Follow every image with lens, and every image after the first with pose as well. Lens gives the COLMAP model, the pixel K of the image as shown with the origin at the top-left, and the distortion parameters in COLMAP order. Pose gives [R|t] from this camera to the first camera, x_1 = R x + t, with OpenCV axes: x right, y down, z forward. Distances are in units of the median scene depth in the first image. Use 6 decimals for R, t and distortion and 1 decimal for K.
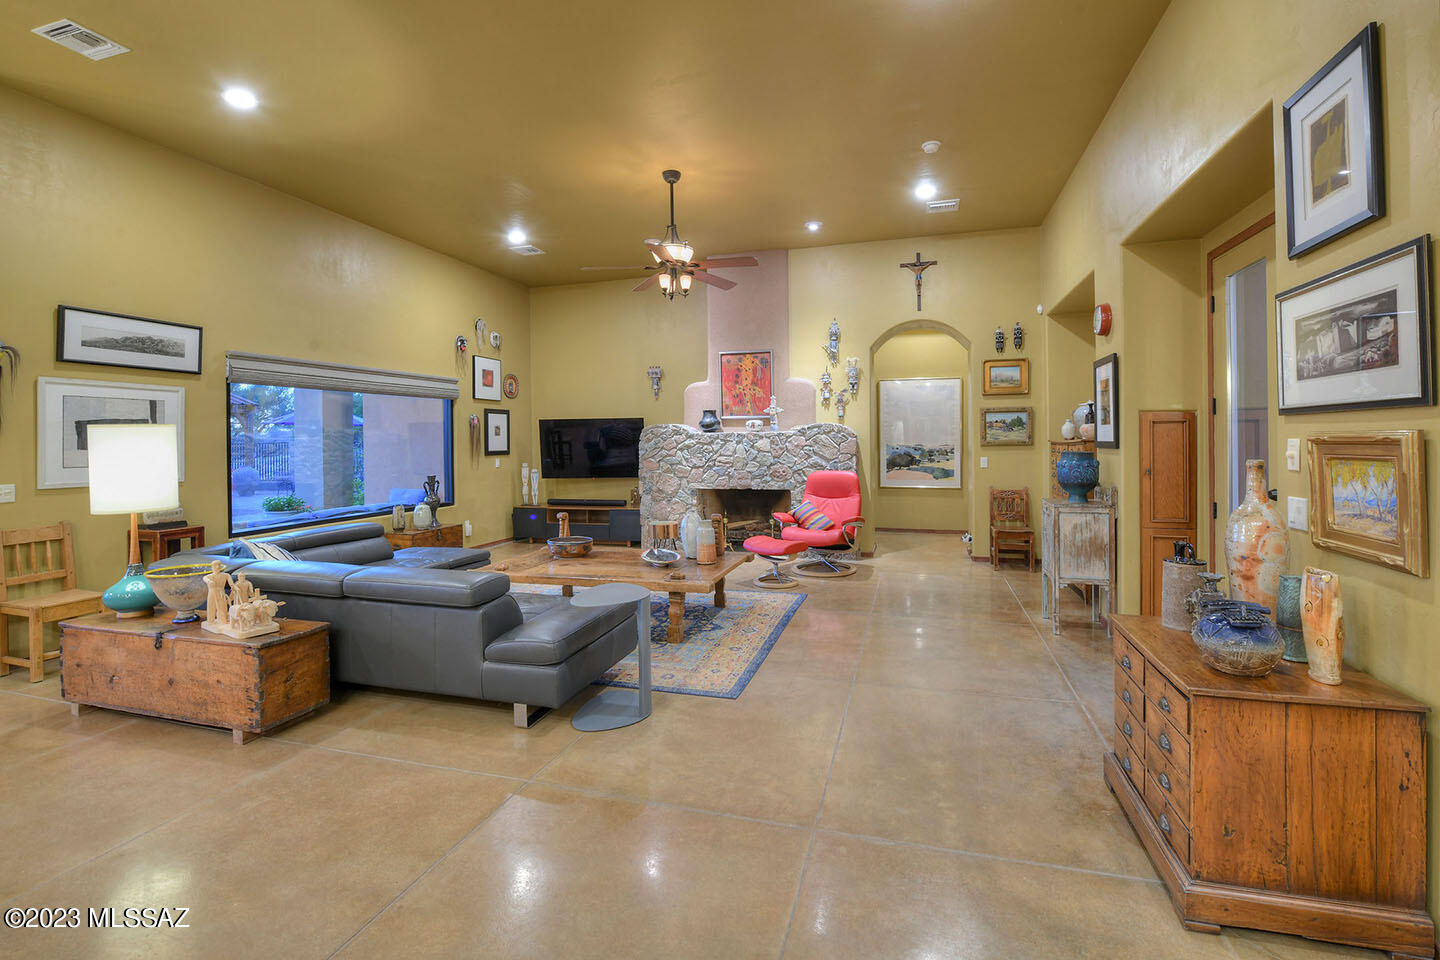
lens RADIAL K [[641.8, 0, 715.8], [0, 641.8, 443.8], [0, 0, 1]] dist [-0.009018, -0.000682]
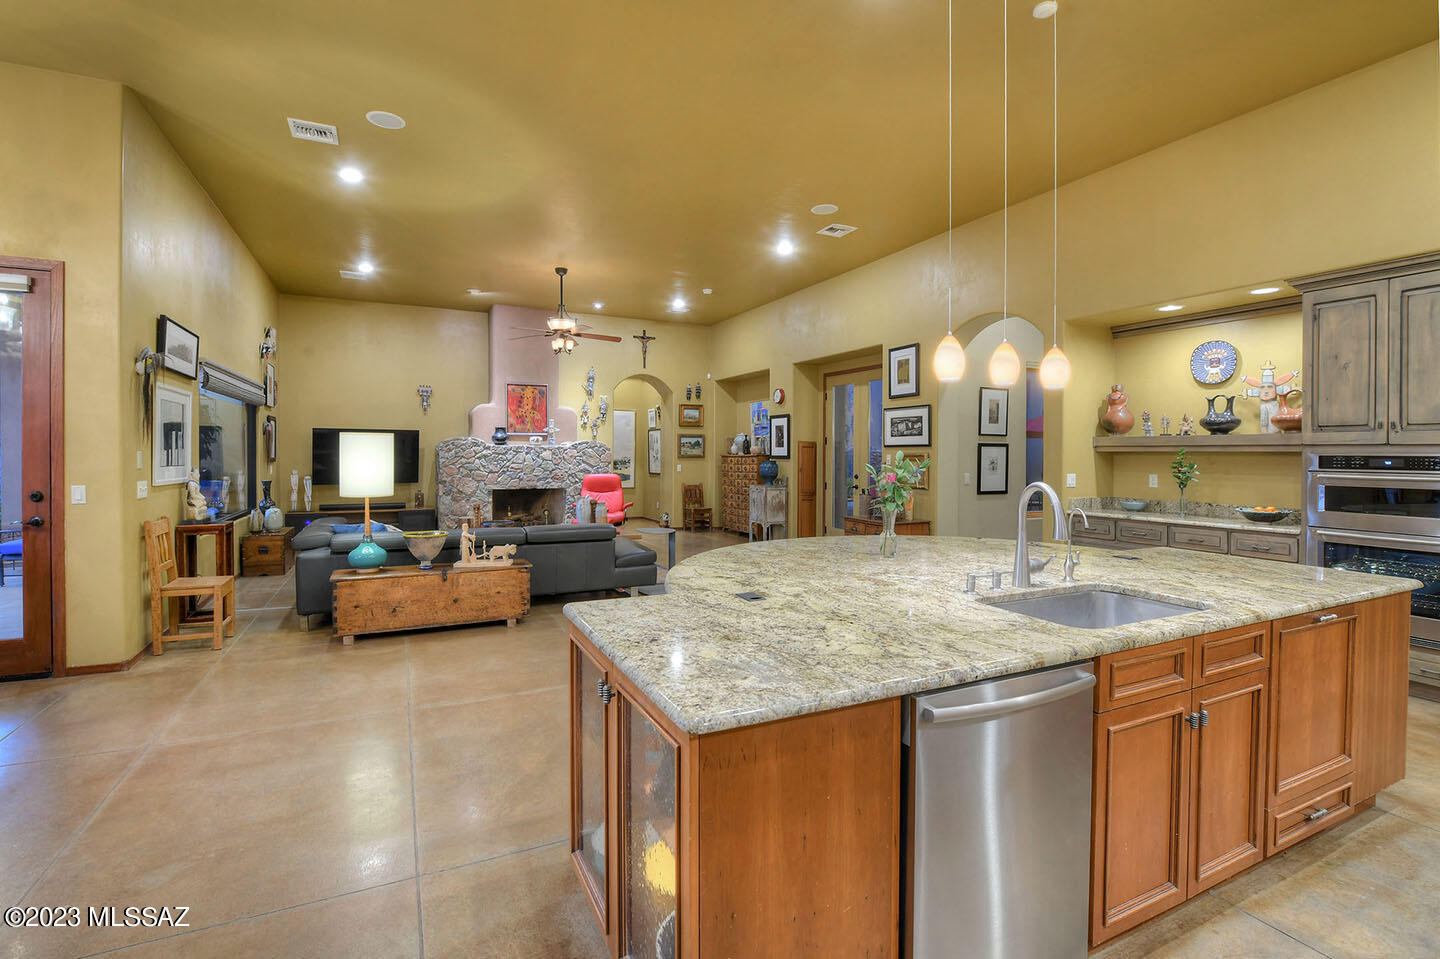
lens RADIAL K [[641.8, 0, 723.7], [0, 641.8, 468.5], [0, 0, 1]] dist [-0.009018, -0.000682]
pose [[0.728394, -0.000575, 0.685159, -0.607453], [-0.010435, 0.999874, 0.011933, 0.009900], [-0.685079, -0.015842, 0.728296, -0.248168]]
